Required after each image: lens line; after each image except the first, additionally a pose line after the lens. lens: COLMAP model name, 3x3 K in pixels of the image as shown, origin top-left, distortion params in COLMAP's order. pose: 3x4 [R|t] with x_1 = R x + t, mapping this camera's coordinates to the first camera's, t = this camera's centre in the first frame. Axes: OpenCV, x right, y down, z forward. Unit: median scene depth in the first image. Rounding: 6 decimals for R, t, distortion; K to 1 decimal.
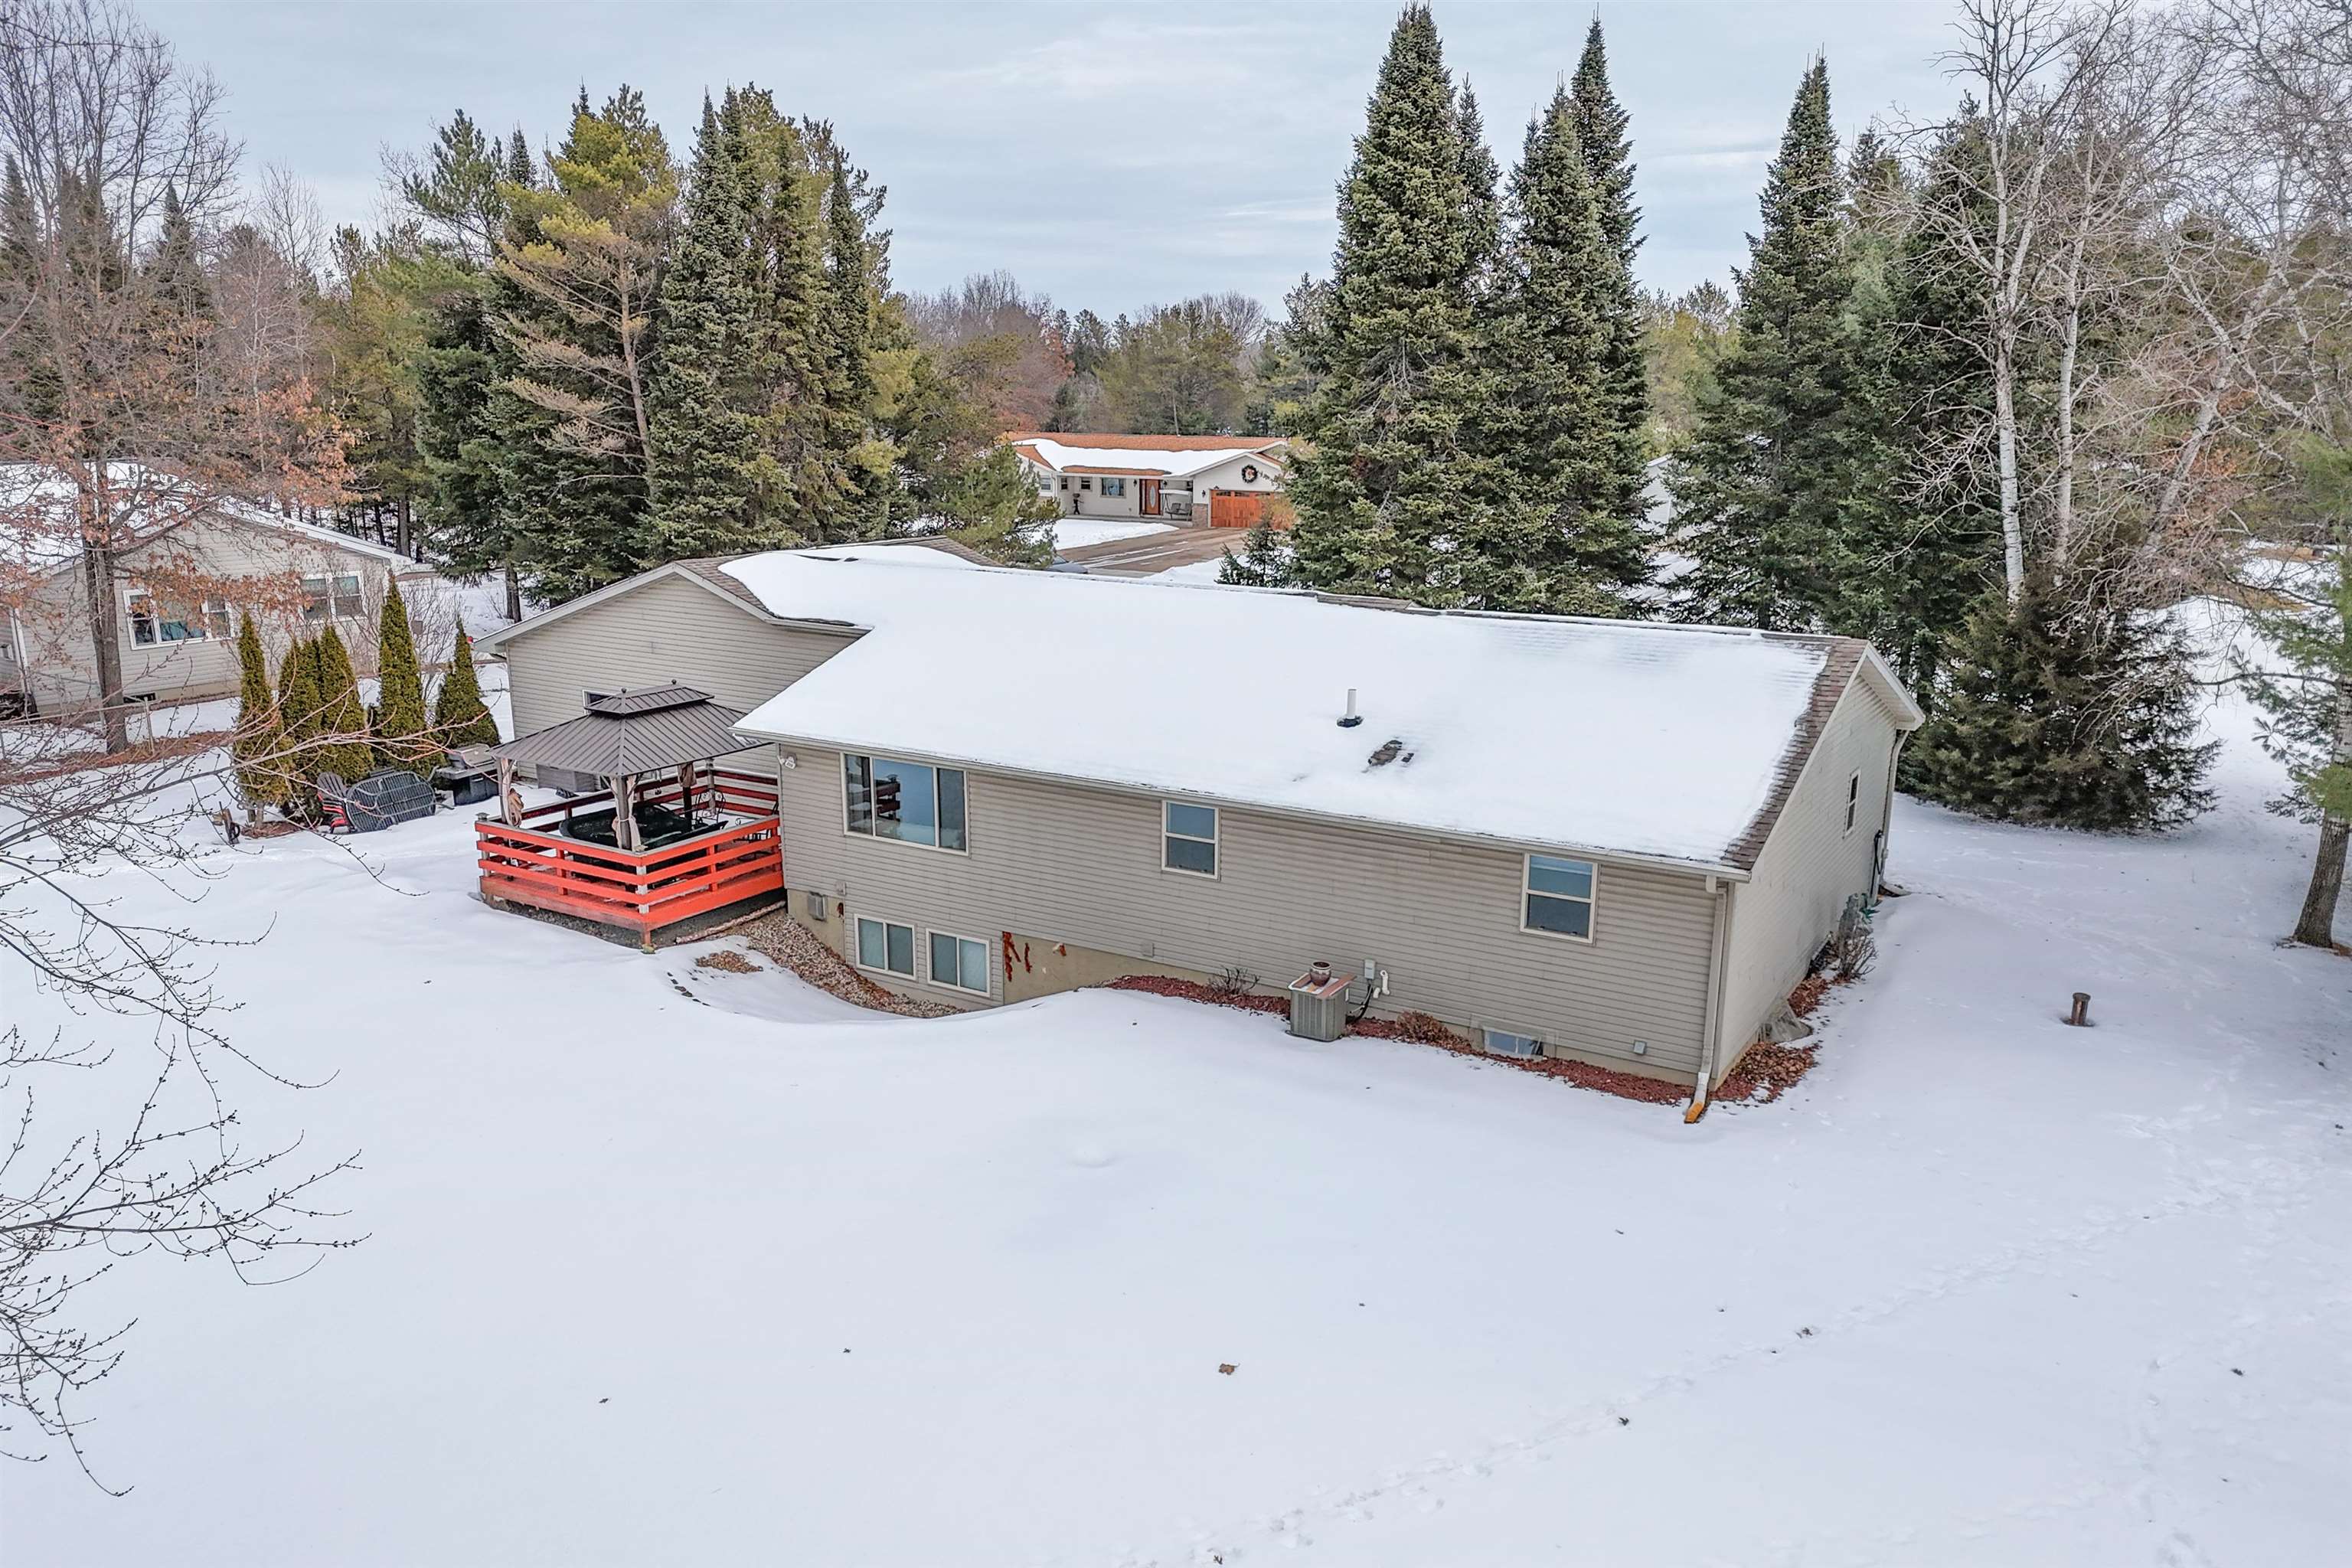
lens RADIAL K [[1724.1, 0, 1168.1], [0, 1724.1, 782.1], [0, 0, 1]] dist [0.064307, -0.044626]
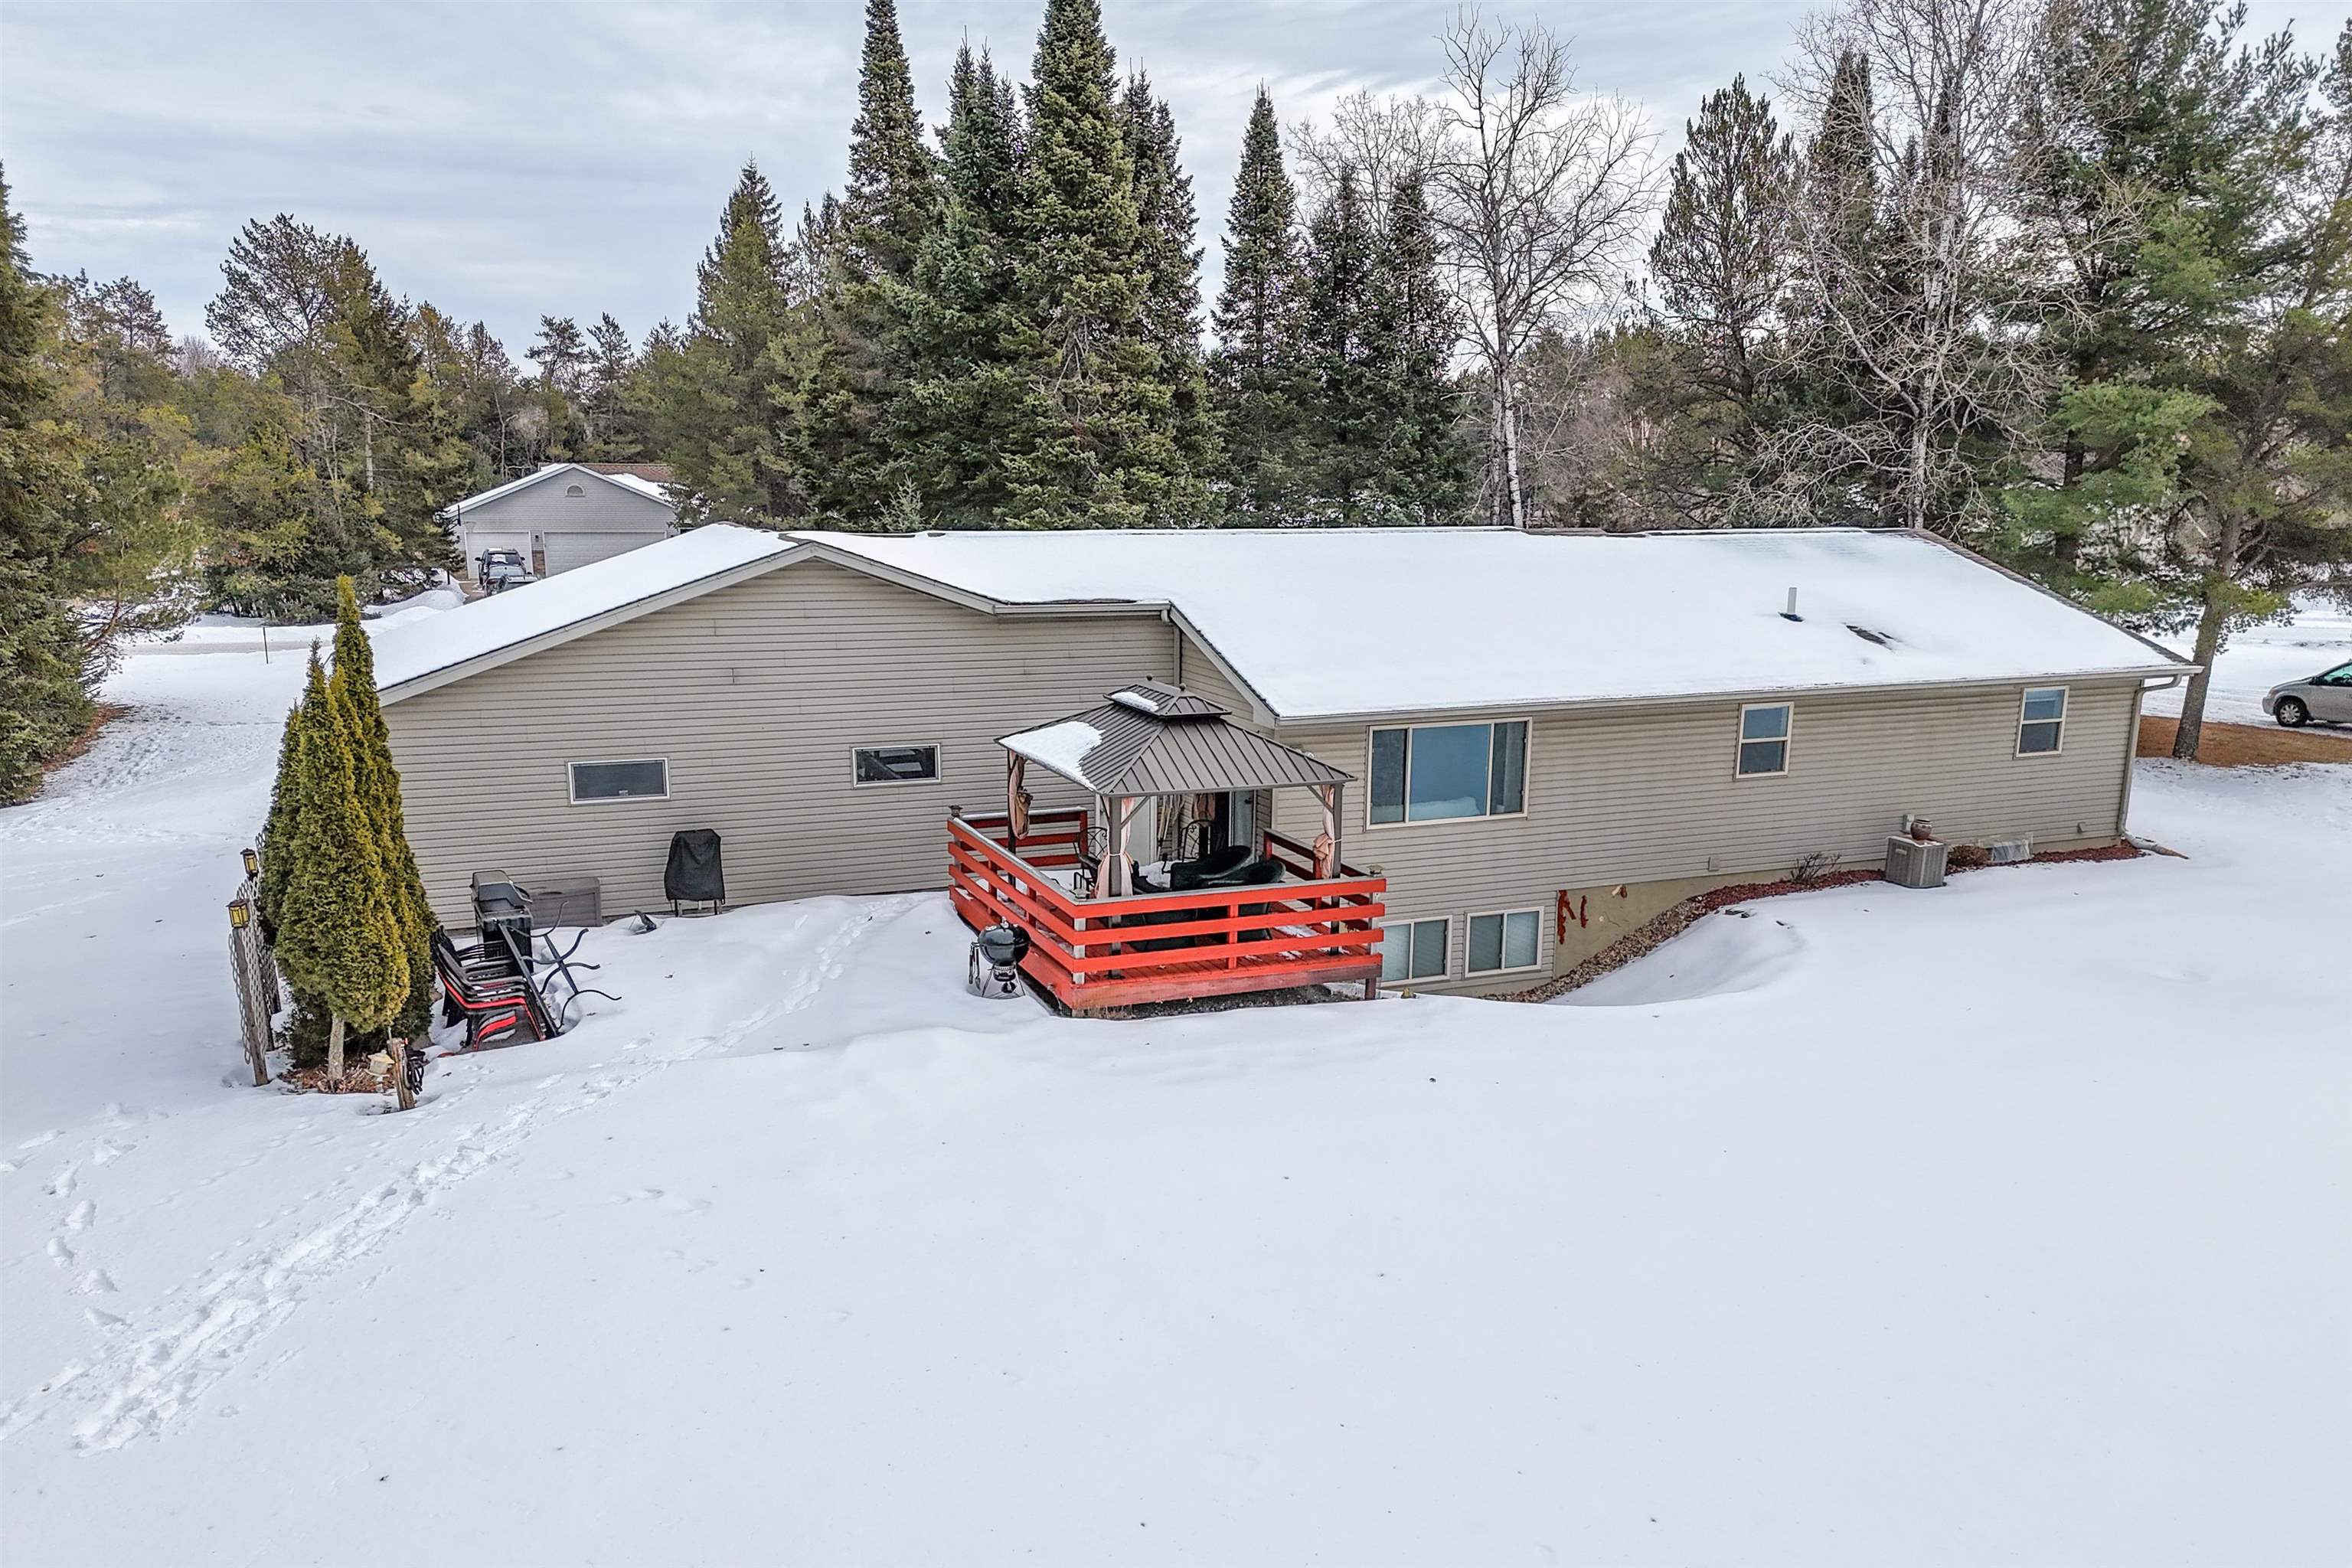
lens RADIAL K [[1724.1, 0, 1168.1], [0, 1724.1, 782.1], [0, 0, 1]] dist [0.064307, -0.044626]
pose [[0.652729, -0.163854, 0.739660, -0.923432], [0.193331, 0.980031, 0.046493, -0.056433], [-0.732508, 0.112652, 0.671373, 0.522893]]
